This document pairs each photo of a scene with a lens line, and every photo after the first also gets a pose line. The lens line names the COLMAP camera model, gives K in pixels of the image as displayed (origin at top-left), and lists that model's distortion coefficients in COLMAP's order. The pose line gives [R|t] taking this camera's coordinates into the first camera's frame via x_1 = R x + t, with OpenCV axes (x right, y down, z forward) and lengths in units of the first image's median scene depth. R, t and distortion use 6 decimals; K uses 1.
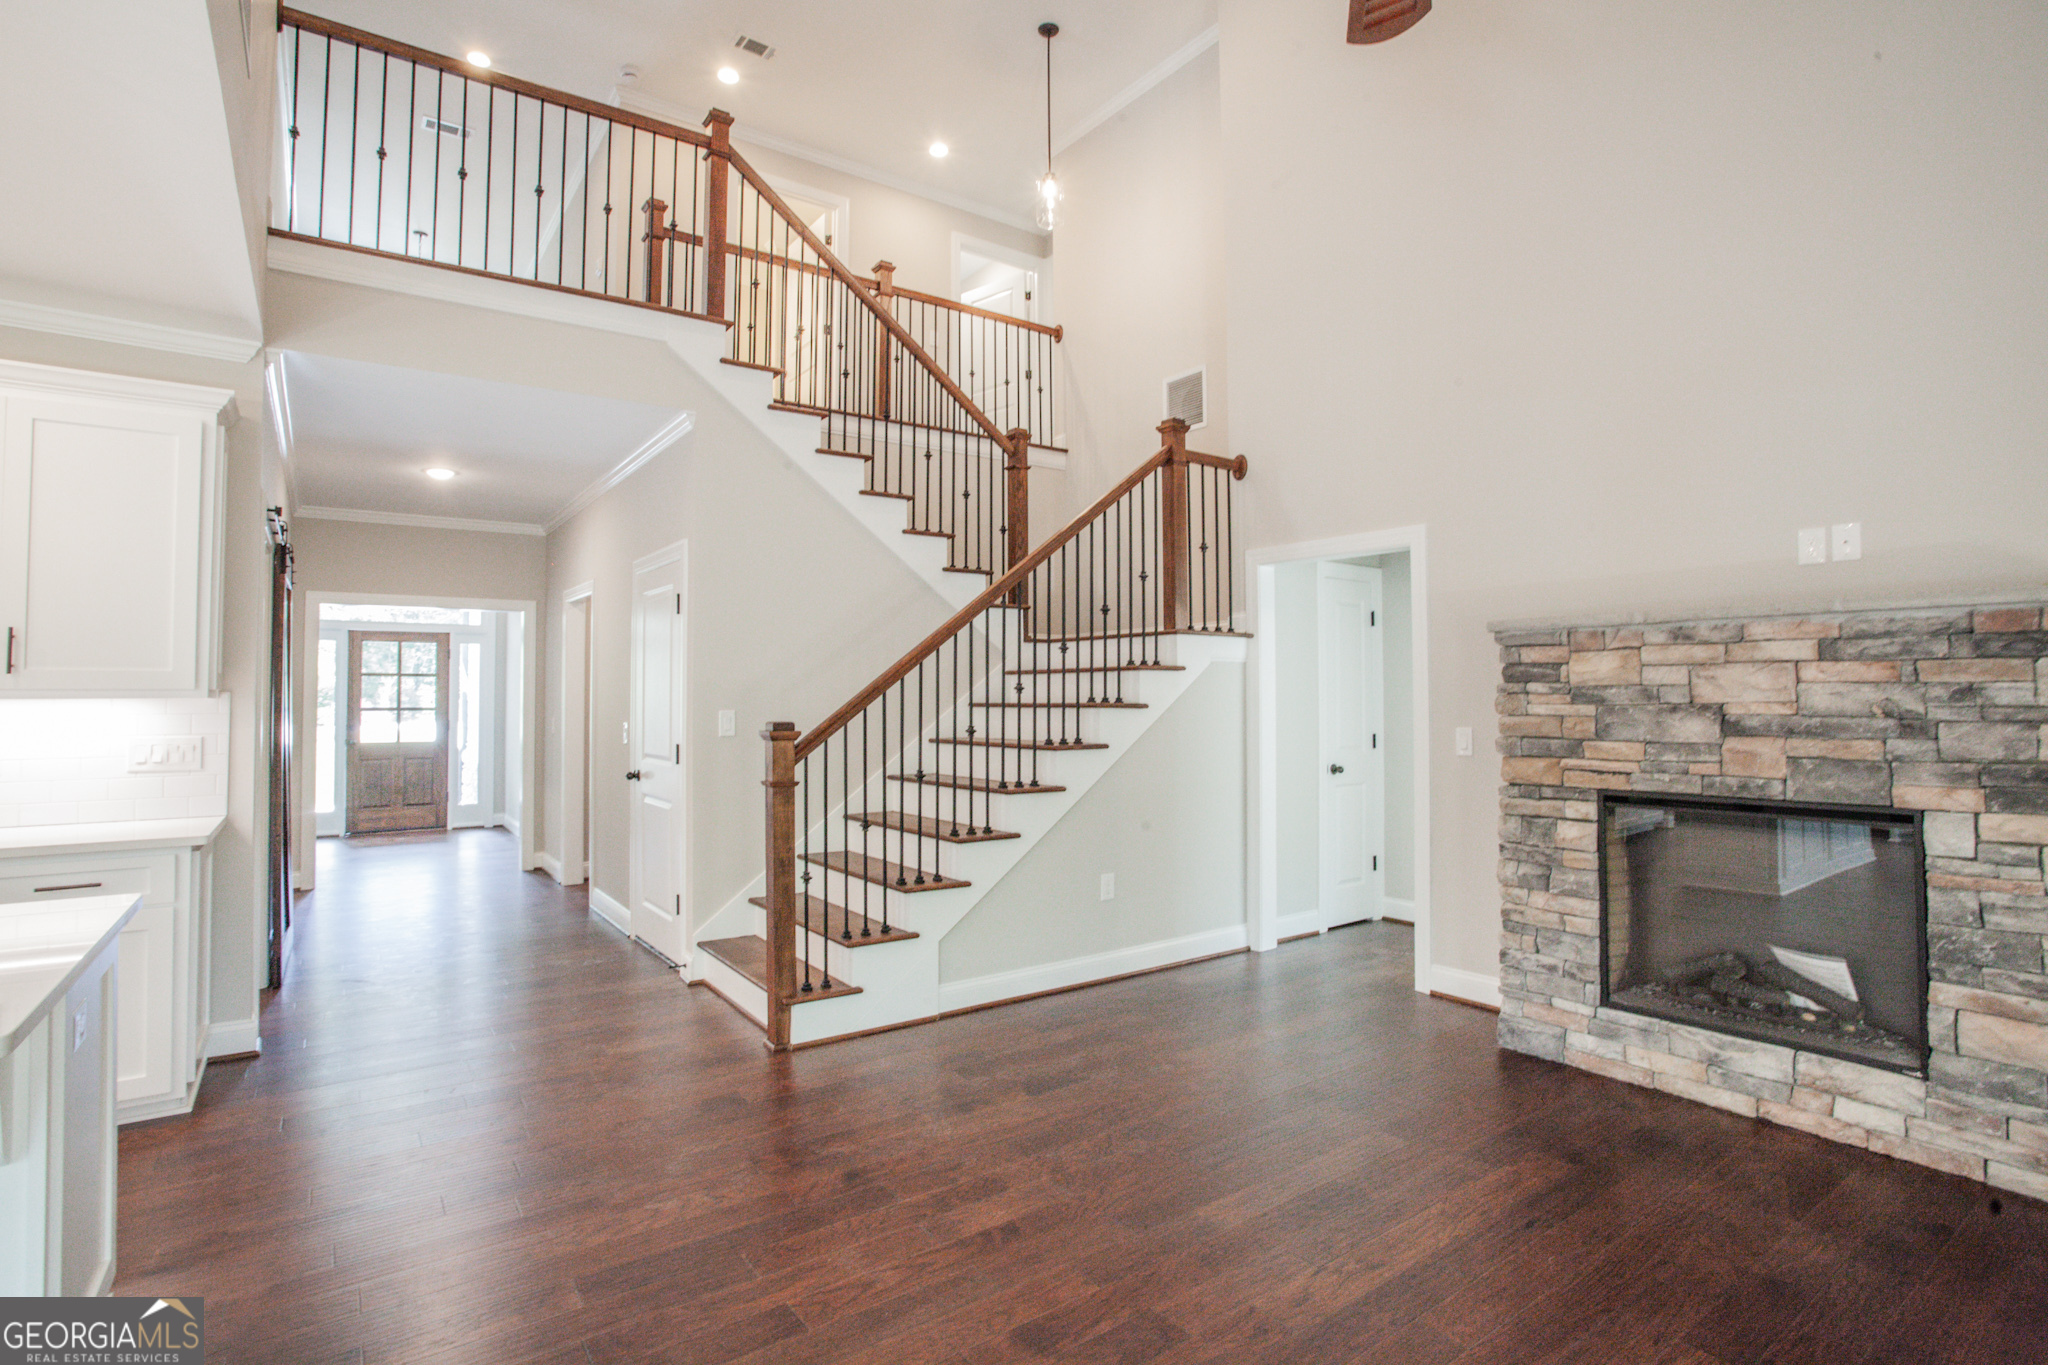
lens RADIAL K [[1011.2, 0, 1026.8], [0, 1011.2, 680.8], [0, 0, 1]] dist [-0.051864, 0.019500]
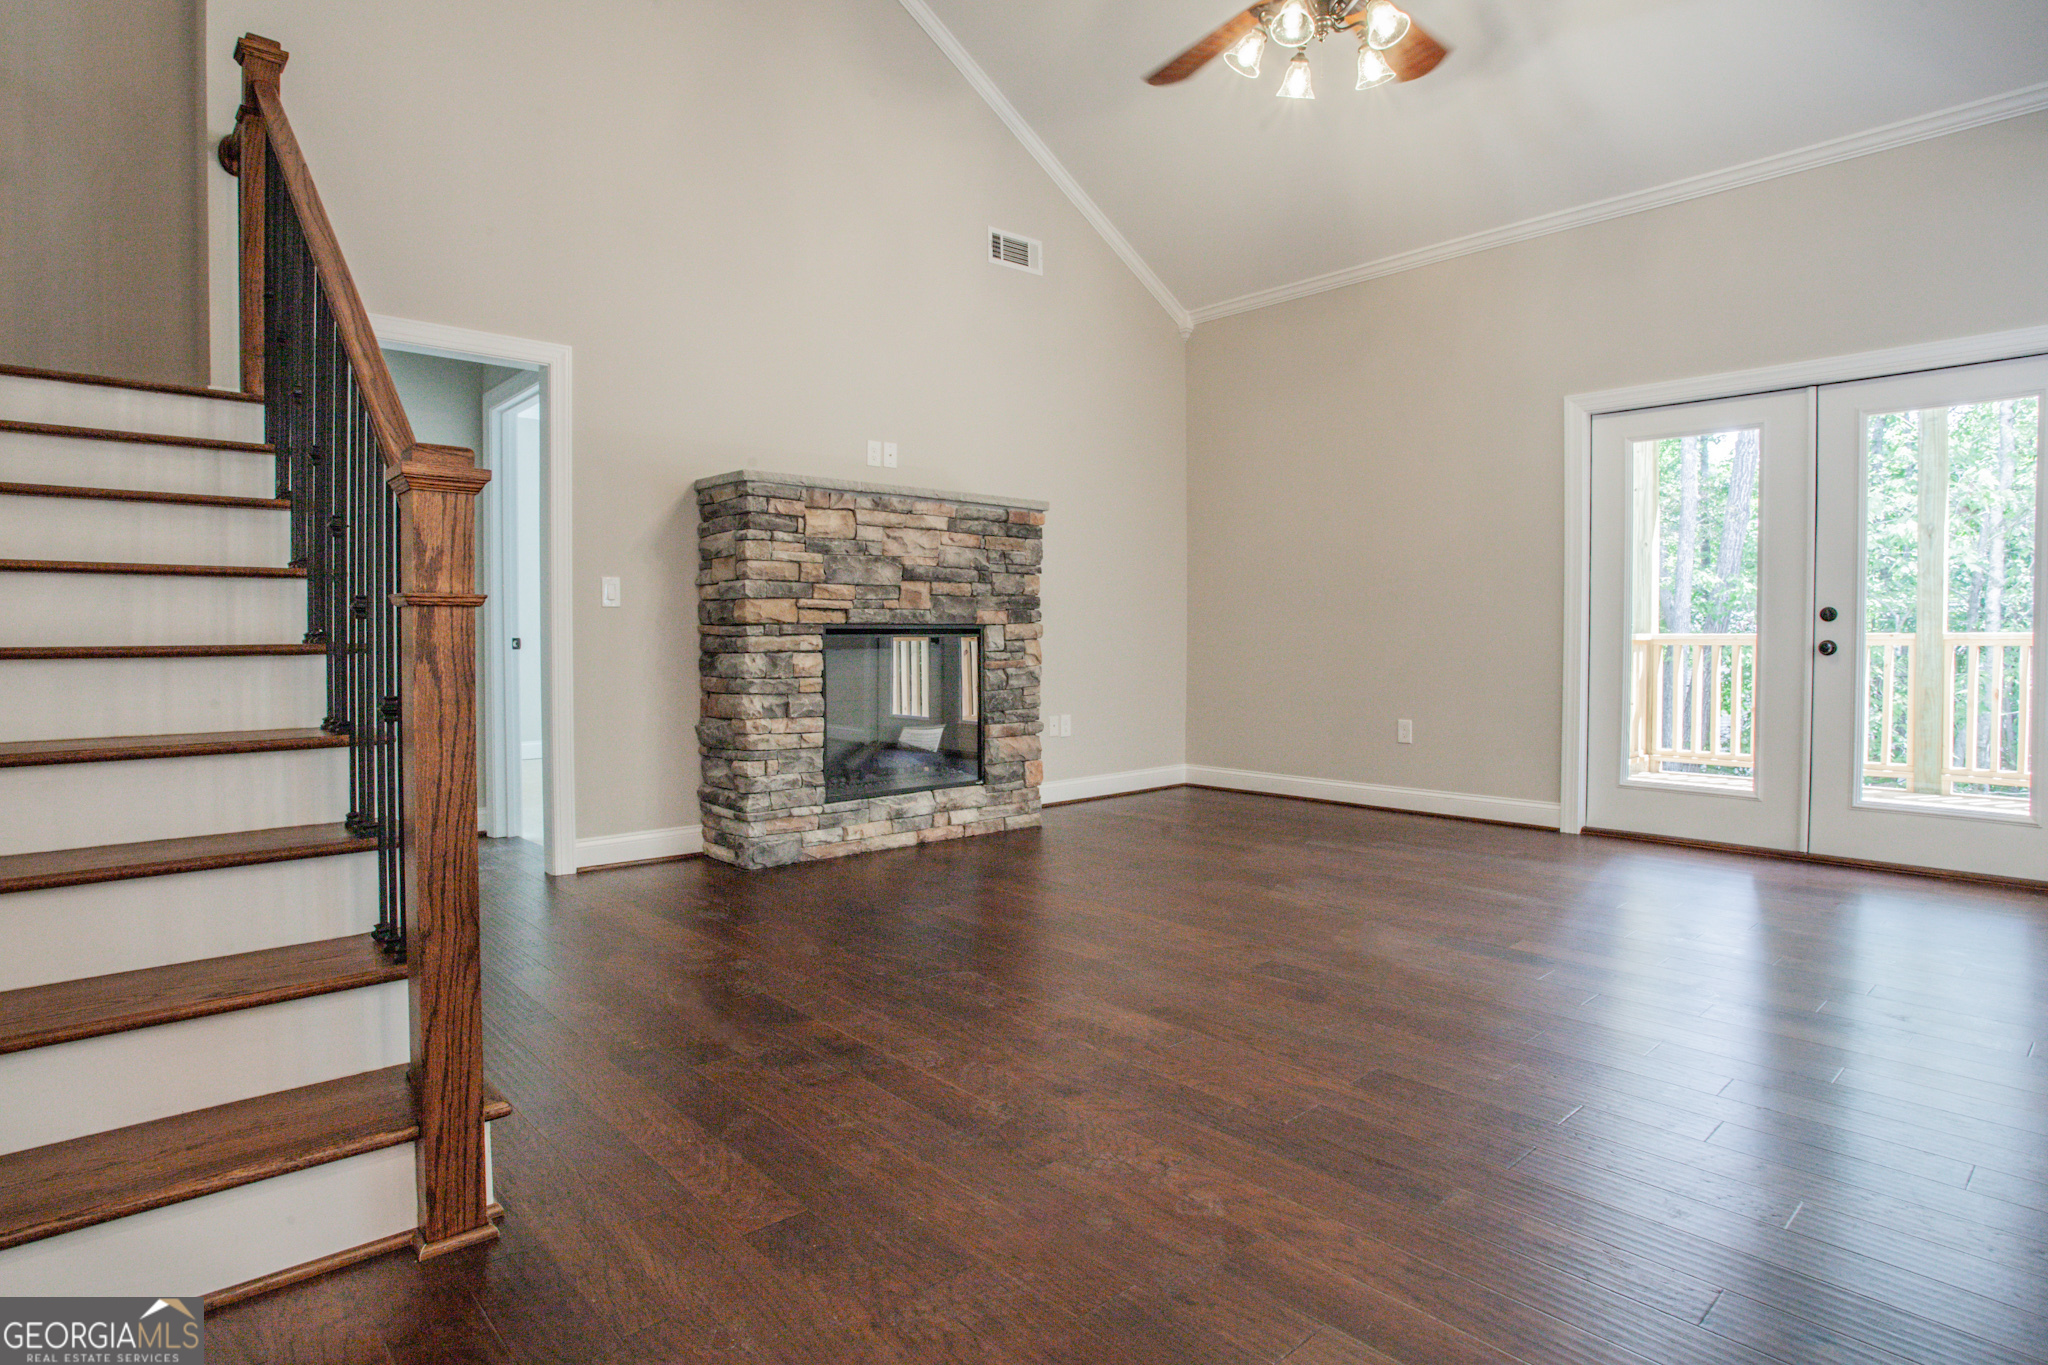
lens RADIAL K [[1105.6, 0, 1027.8], [0, 1105.6, 673.6], [0, 0, 1]] dist [-0.049929, 0.016735]
pose [[-0.118349, -0.024332, 0.992674, -0.837818], [-0.011193, 0.999669, 0.023169, 0.144535], [-0.992909, -0.008369, -0.118582, 0.973341]]
